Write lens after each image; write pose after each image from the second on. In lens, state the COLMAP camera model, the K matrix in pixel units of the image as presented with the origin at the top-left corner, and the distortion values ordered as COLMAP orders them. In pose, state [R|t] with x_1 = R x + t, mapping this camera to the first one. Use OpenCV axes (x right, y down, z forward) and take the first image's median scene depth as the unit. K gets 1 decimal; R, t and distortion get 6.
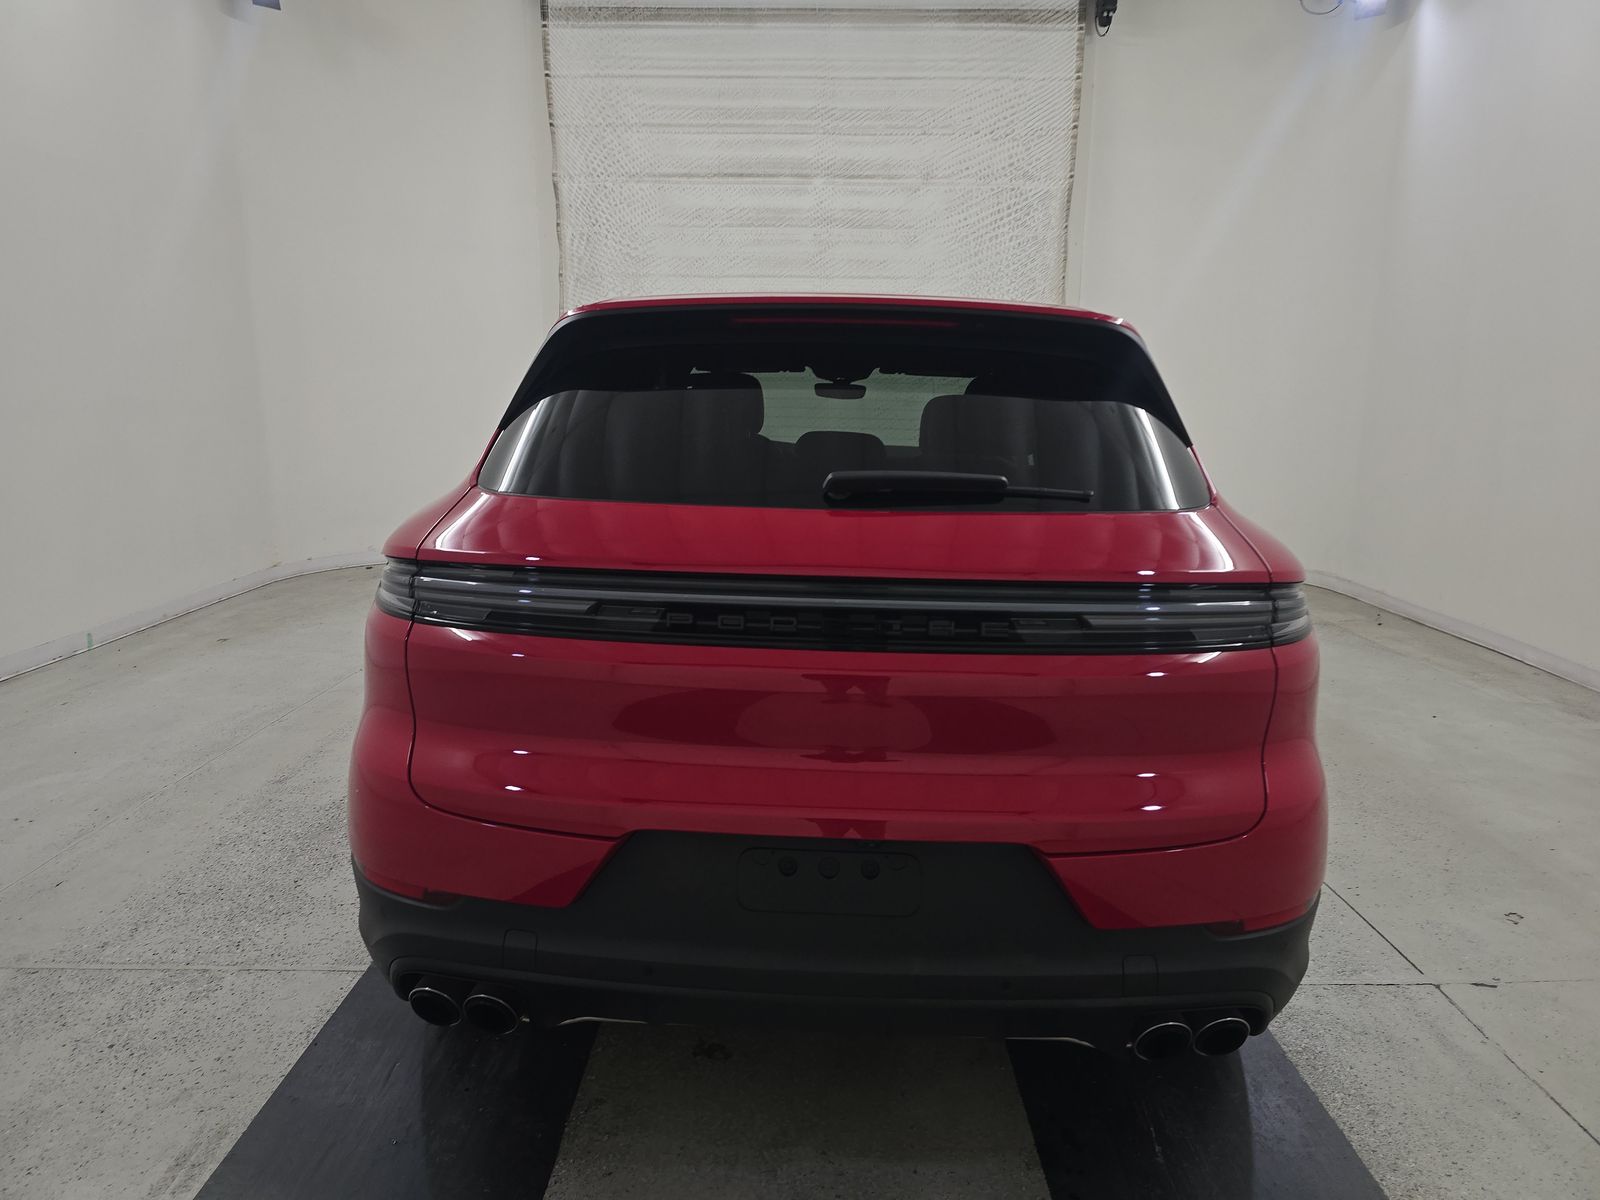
lens RADIAL K [[1055.2, 0, 800.0], [0, 1055.2, 600.0], [0, 0, 1]] dist [0.076941, -0.083041]
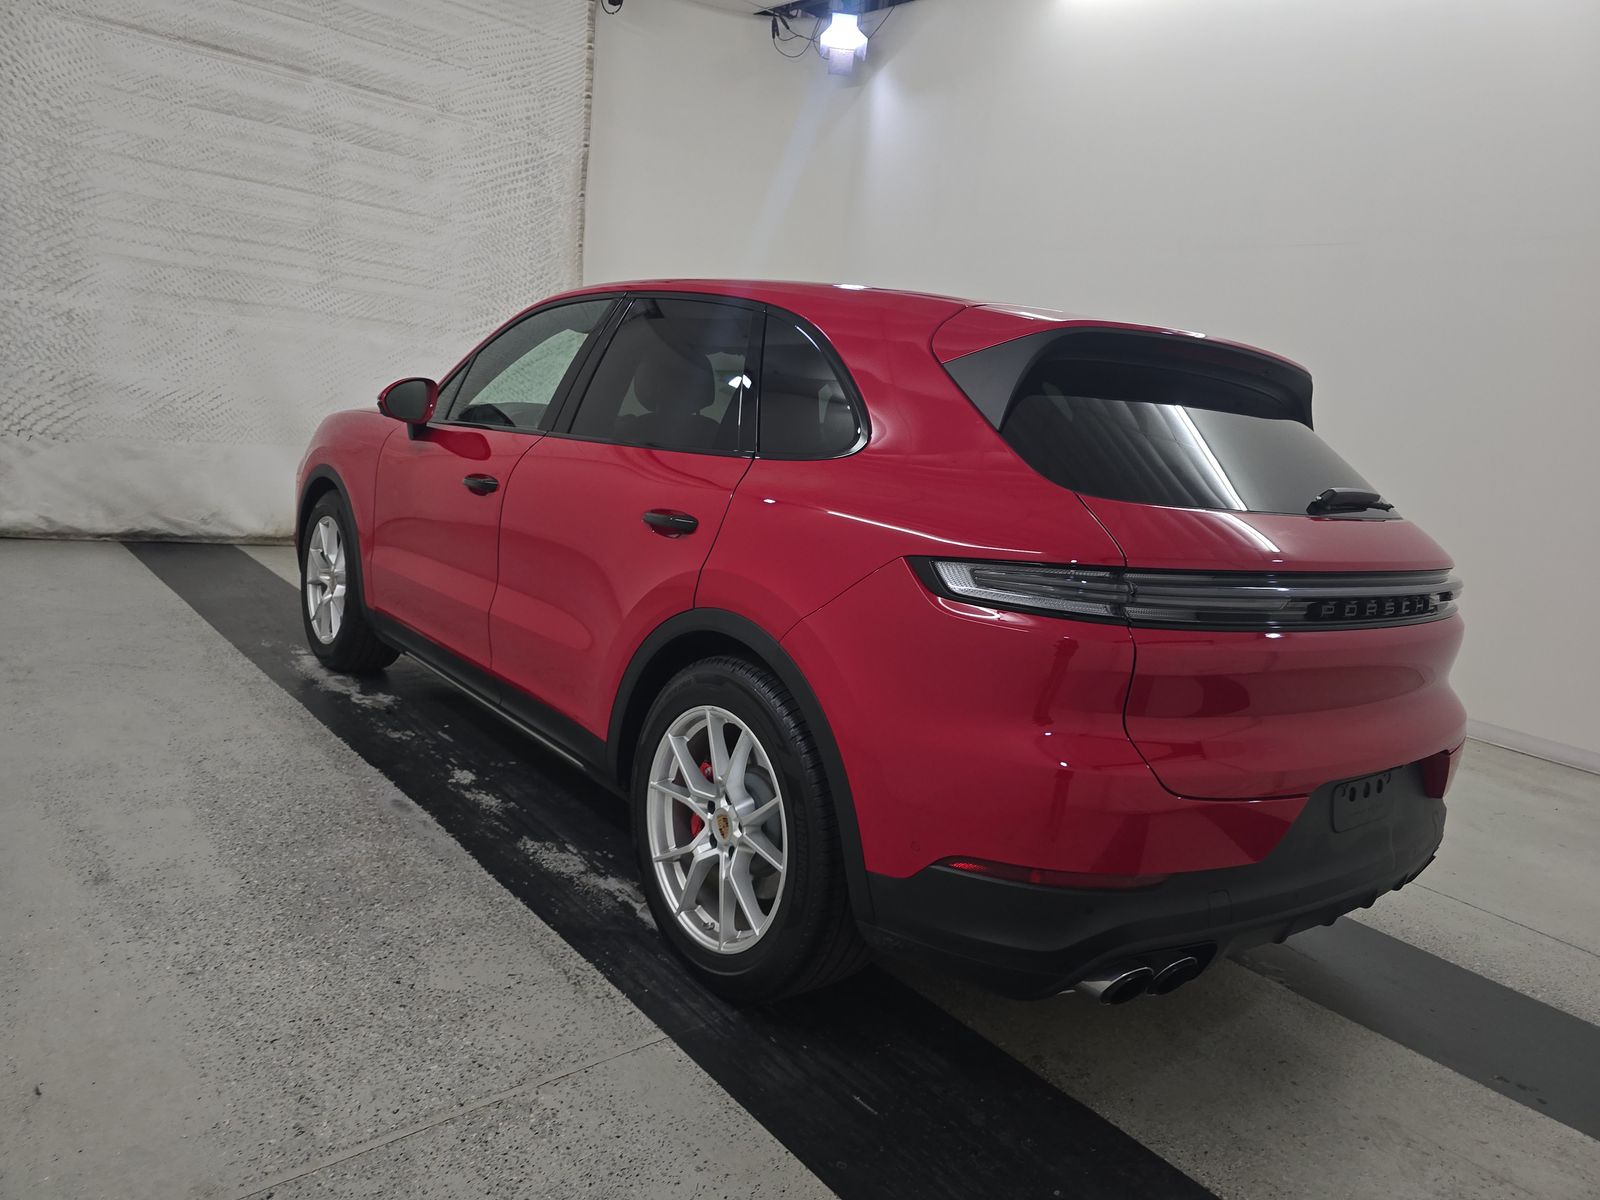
lens RADIAL K [[1069.0, 0, 804.0], [0, 1069.0, 605.0], [0, 0, 1]] dist [0.038496, -0.038402]
pose [[0.754286, -0.053148, 0.654391, -0.276631], [0.021183, 0.998169, 0.056652, -0.017078], [-0.656204, -0.028870, 0.754031, 0.087161]]
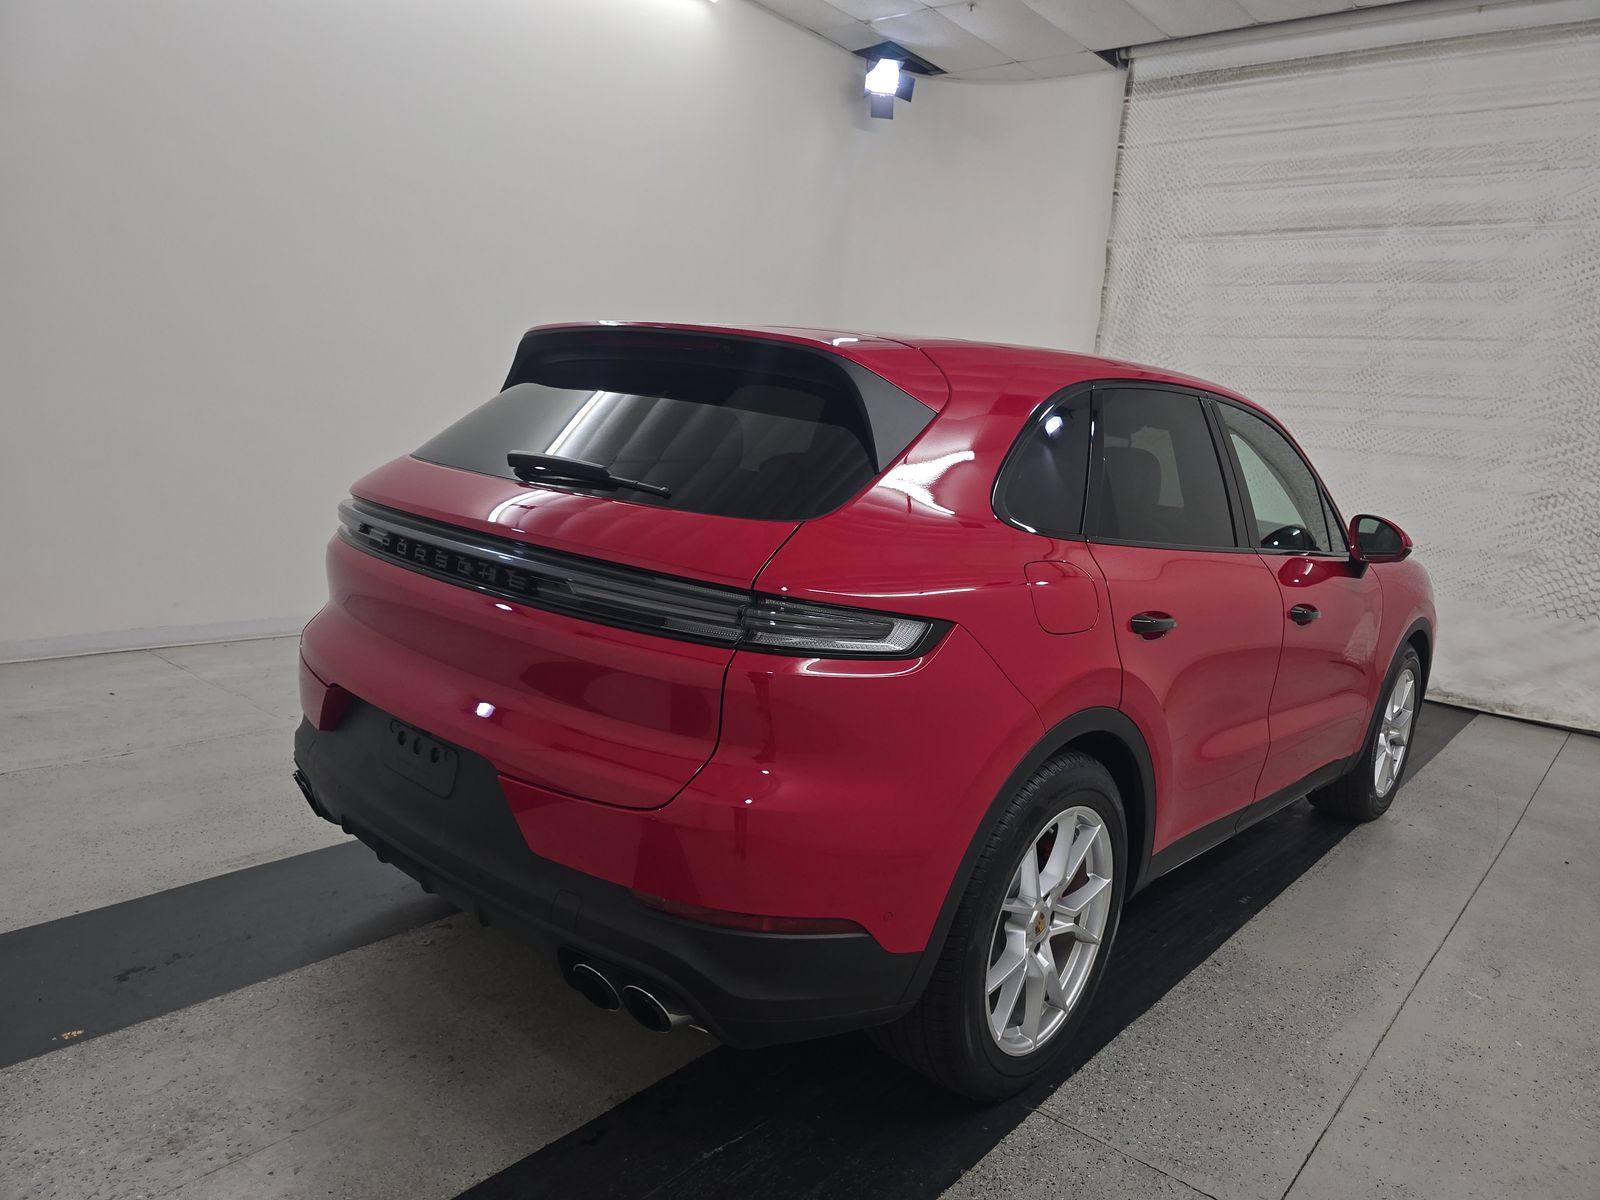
lens RADIAL K [[1069.0, 0, 804.0], [0, 1069.0, 605.0], [0, 0, 1]] dist [0.038496, -0.038402]
pose [[0.773187, 0.159535, -0.613784, 0.236525], [-0.194114, 0.980923, 0.010436, -0.007219], [0.603740, 0.111075, 0.789405, 0.042687]]
